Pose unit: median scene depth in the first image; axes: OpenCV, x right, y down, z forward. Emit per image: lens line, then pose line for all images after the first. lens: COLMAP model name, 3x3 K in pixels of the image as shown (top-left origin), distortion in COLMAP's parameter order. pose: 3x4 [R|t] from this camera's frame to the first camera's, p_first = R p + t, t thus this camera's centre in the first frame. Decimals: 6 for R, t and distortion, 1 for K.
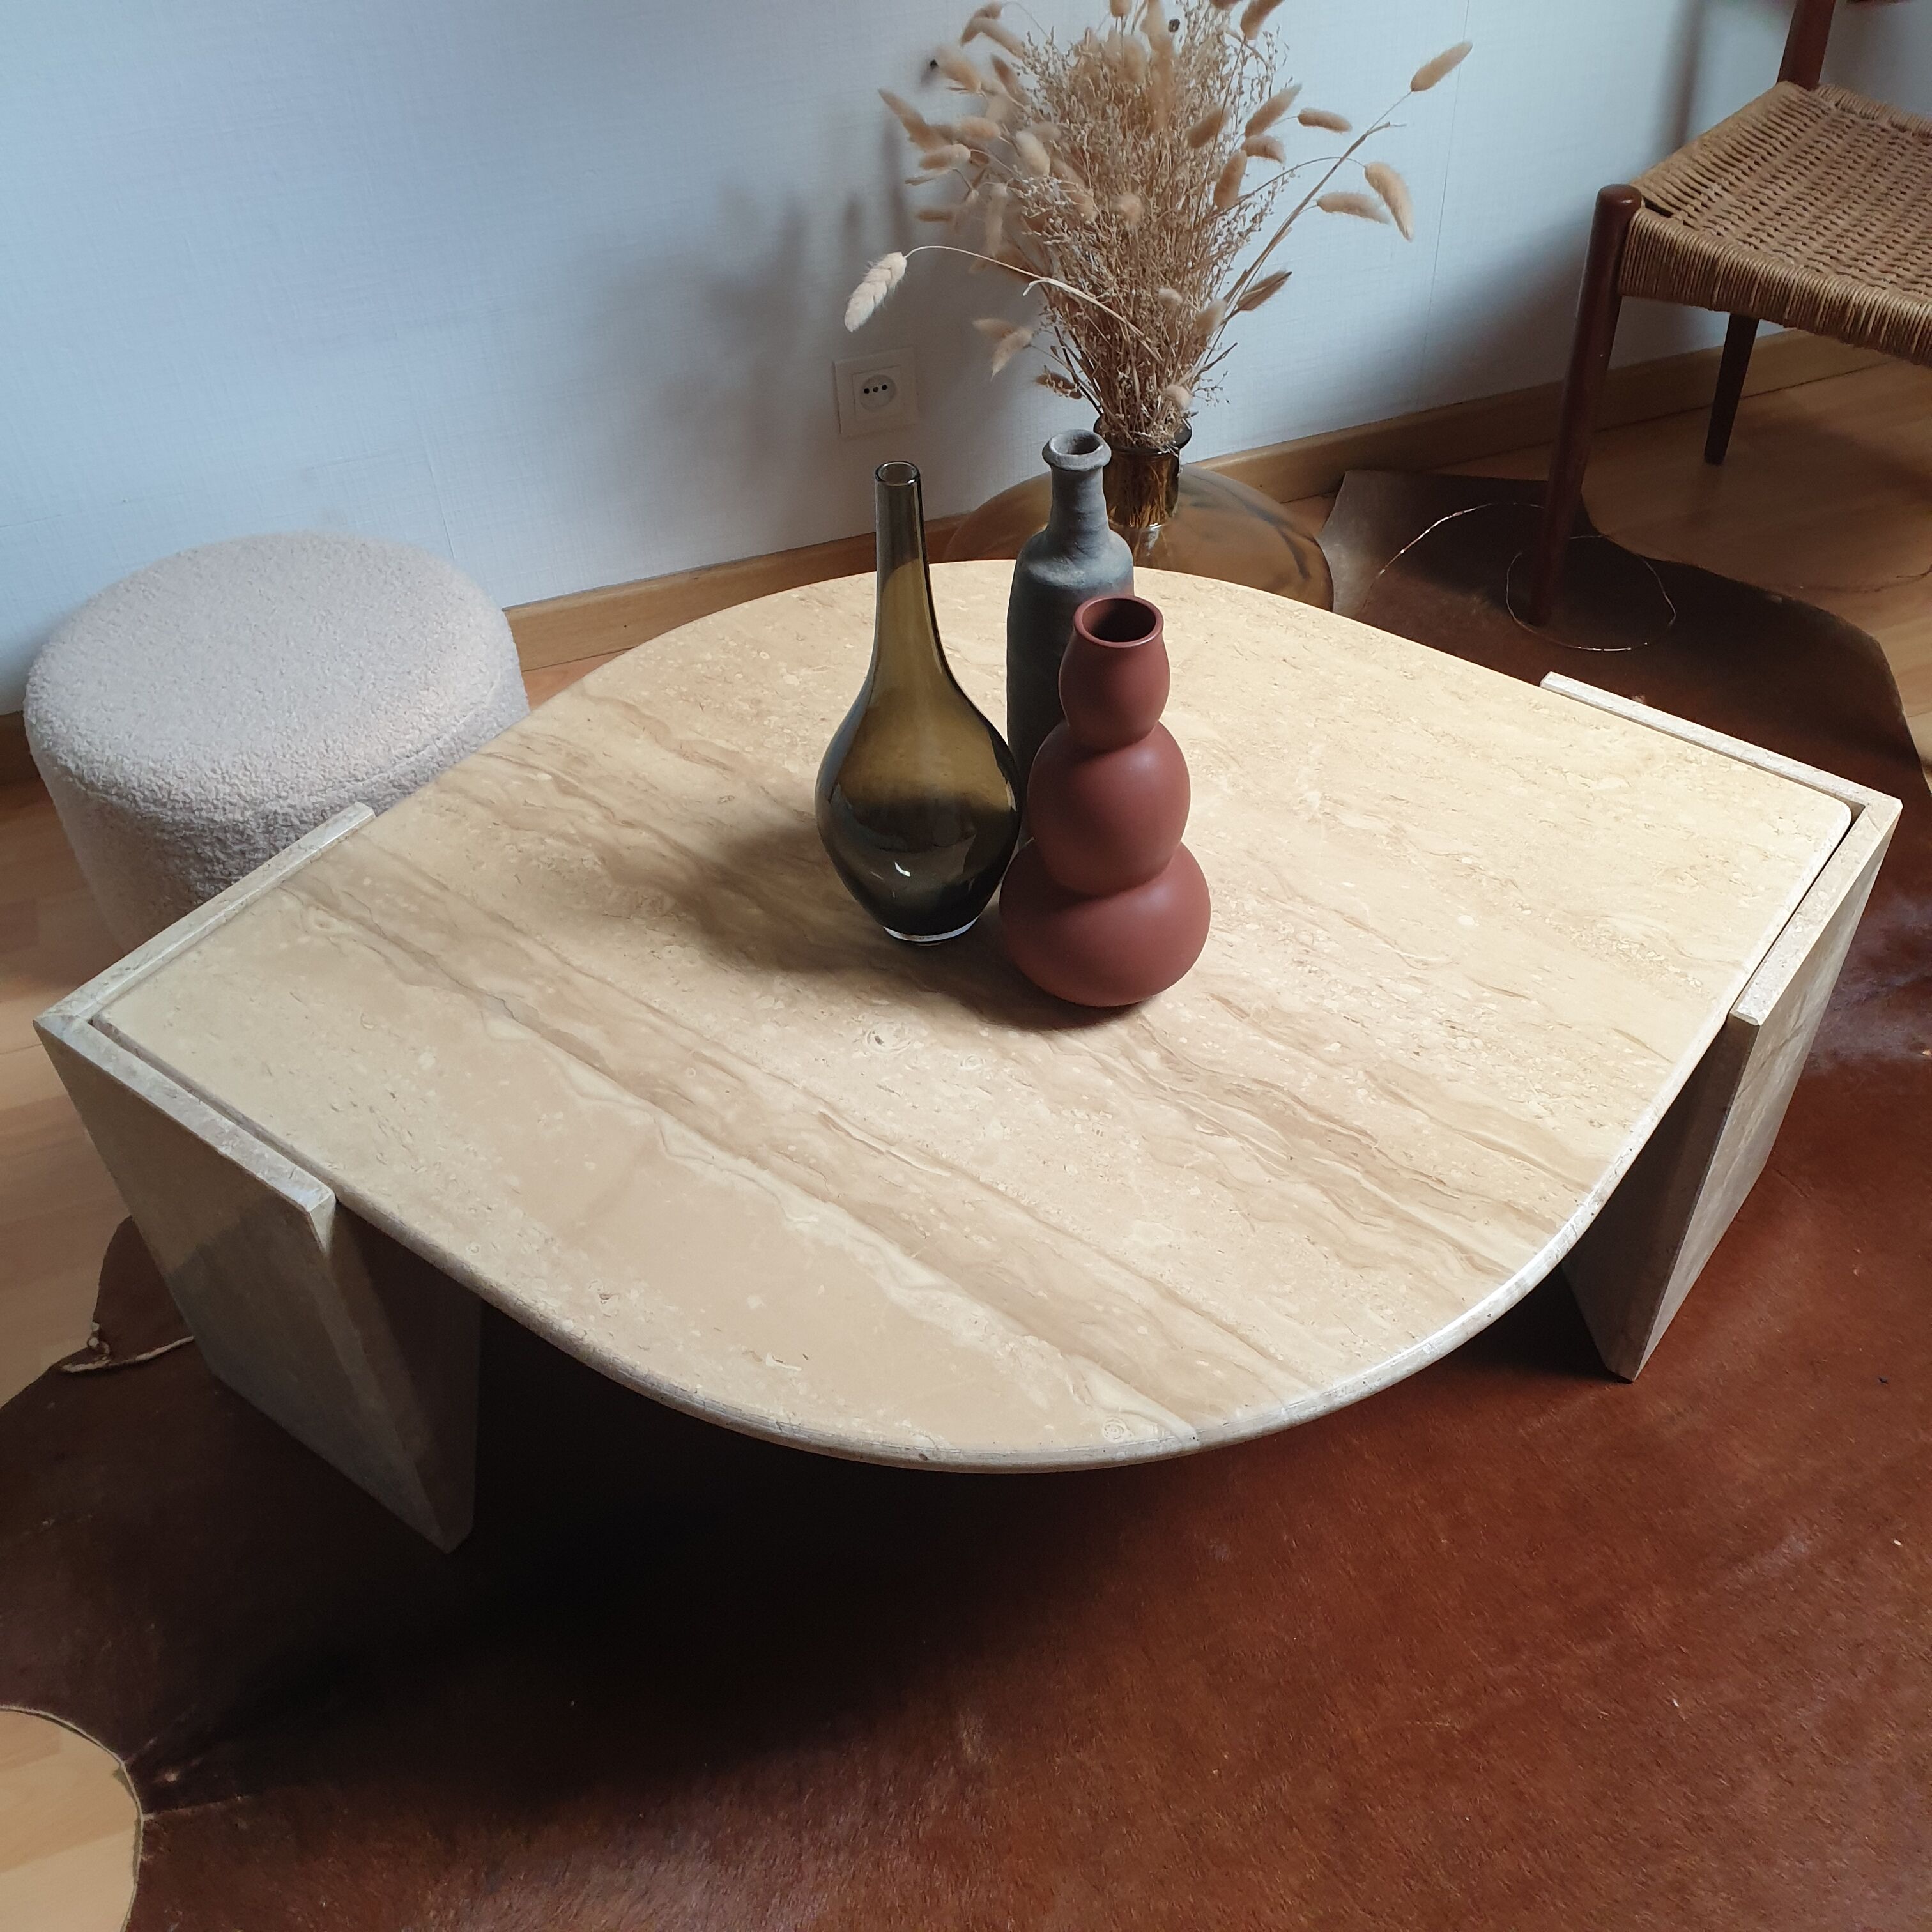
lens RADIAL K [[1982.7, 0, 1010.6], [0, 1982.7, 963.7], [0, 0, 1]] dist [0.017220, 0.000000]
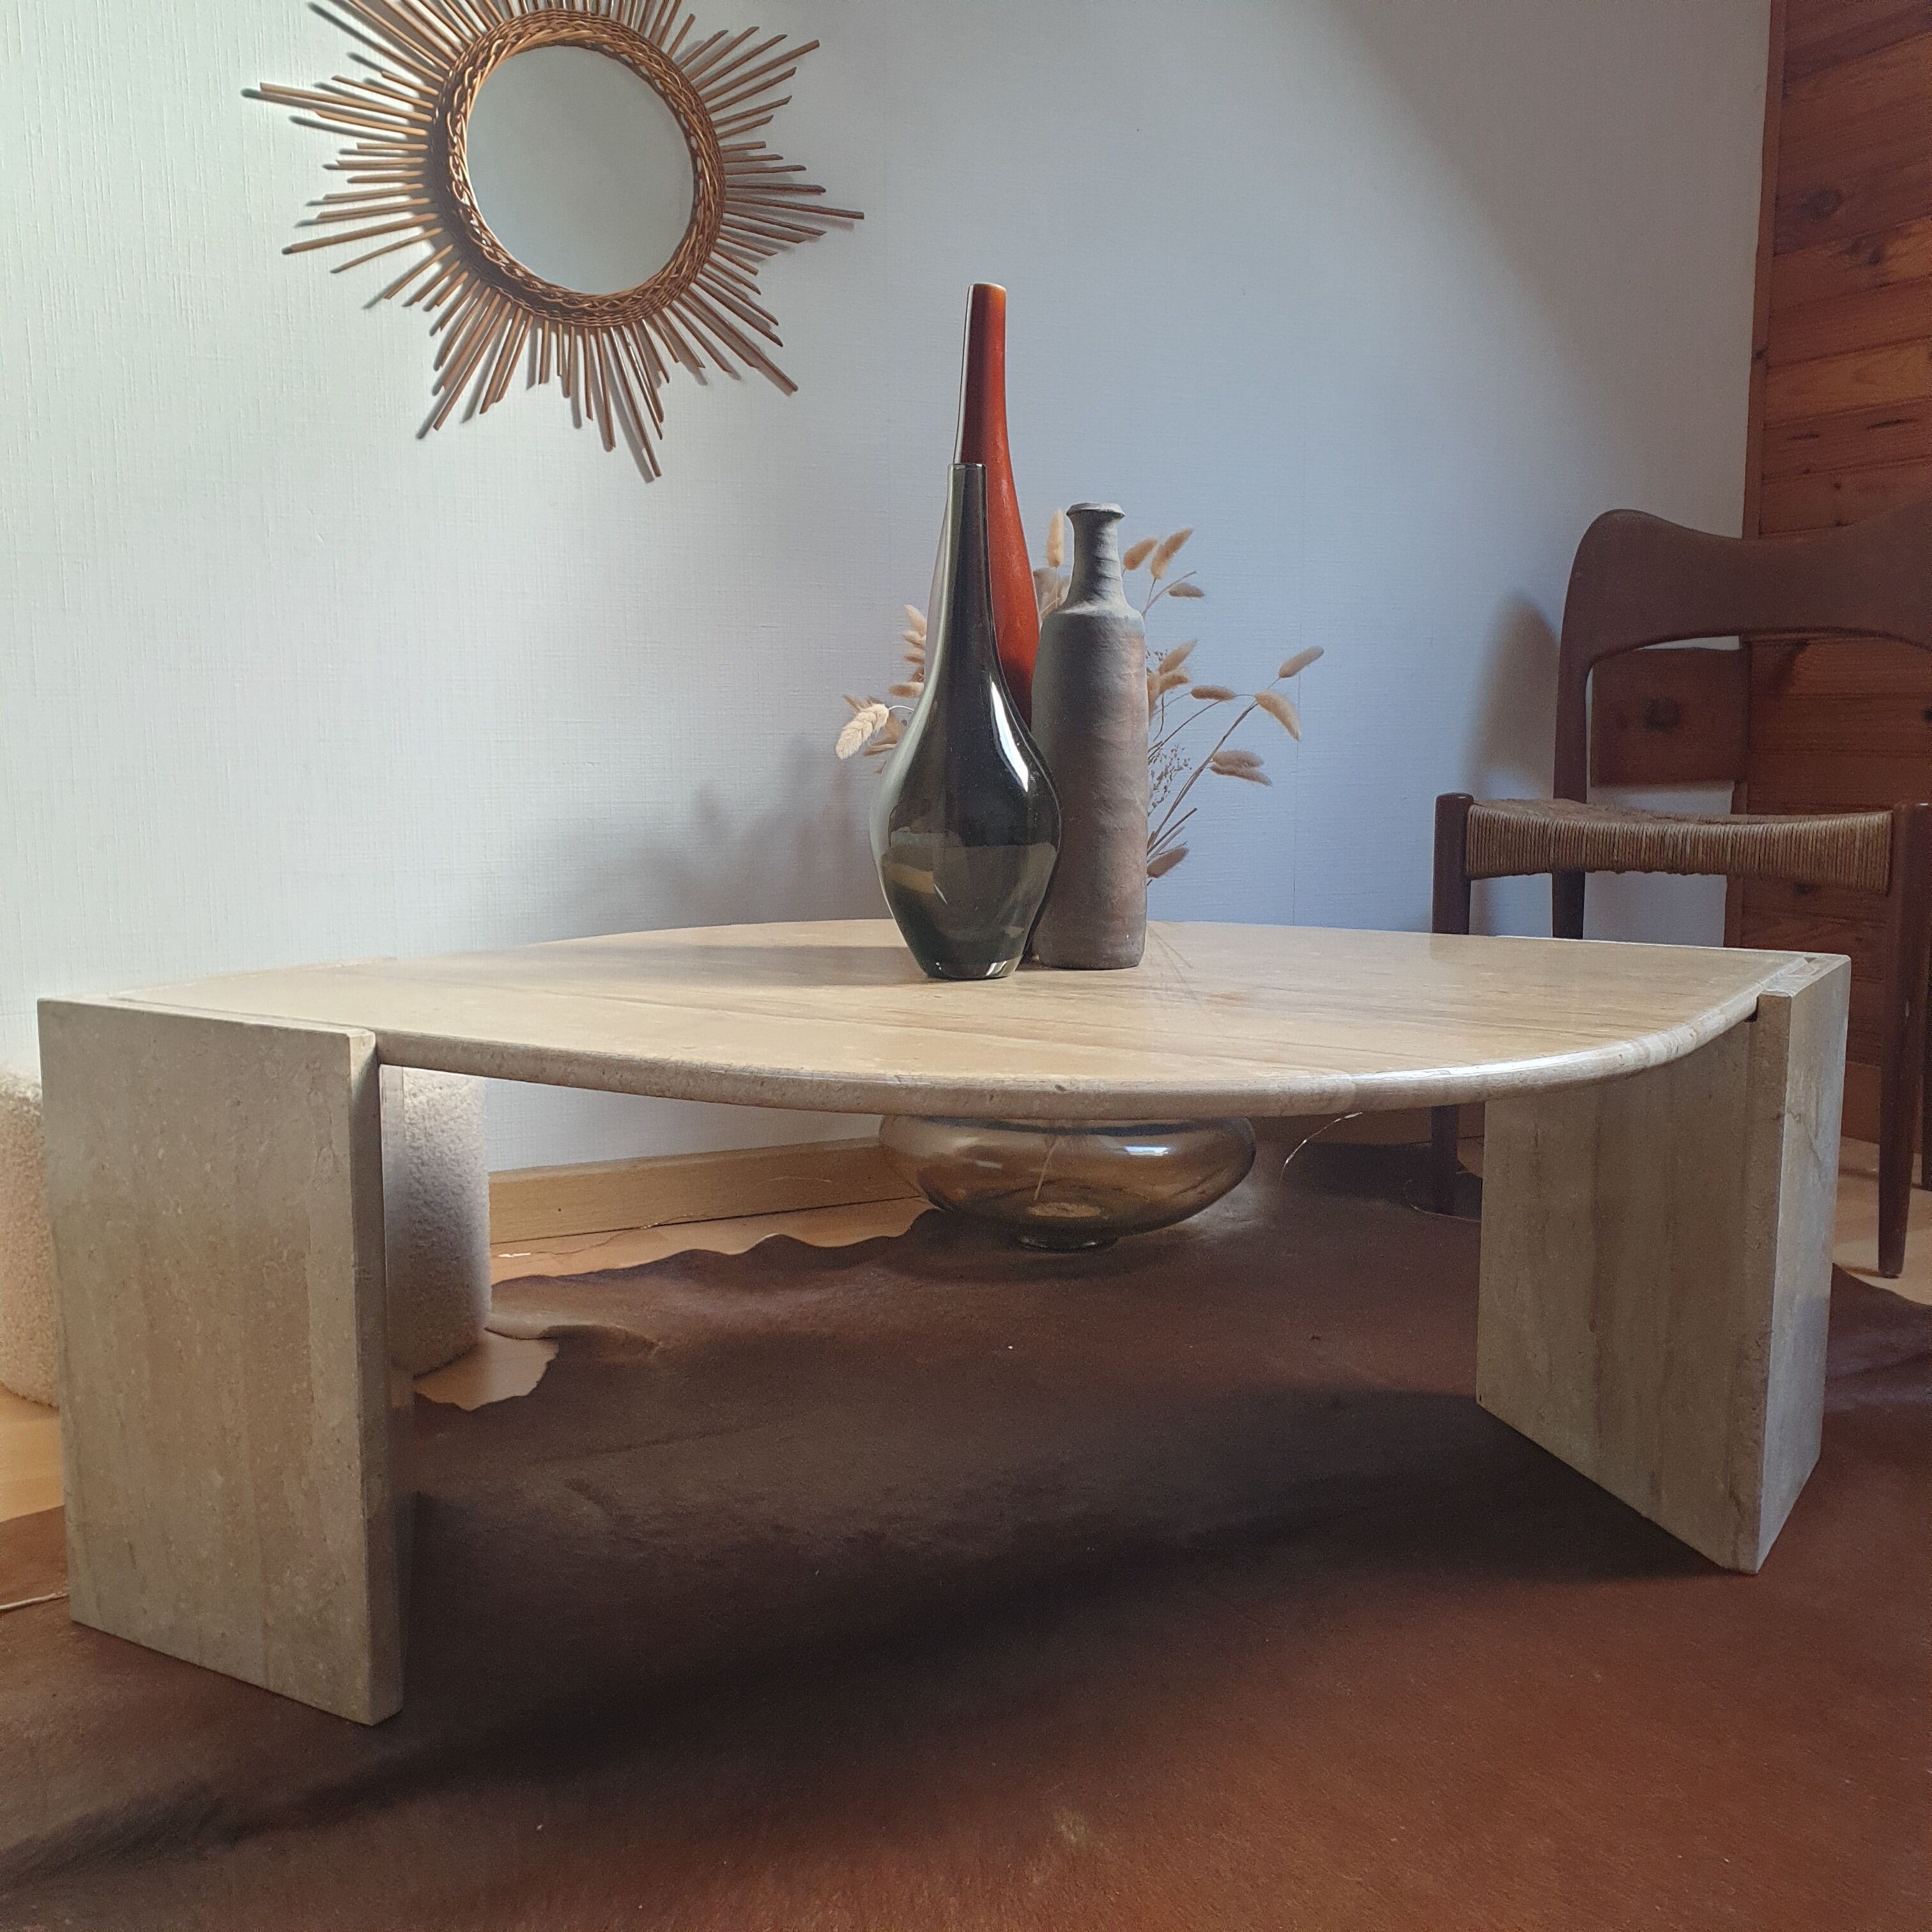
lens RADIAL K [[1982.7, 0, 990.6], [0, 1982.7, 1003.5], [0, 0, 1]] dist [0.017220, 0.000000]
pose [[0.995171, 0.007878, 0.097839, -0.124127], [0.051970, 0.803301, -0.593301, 0.567971], [-0.083268, 0.595521, 0.799013, 0.194925]]
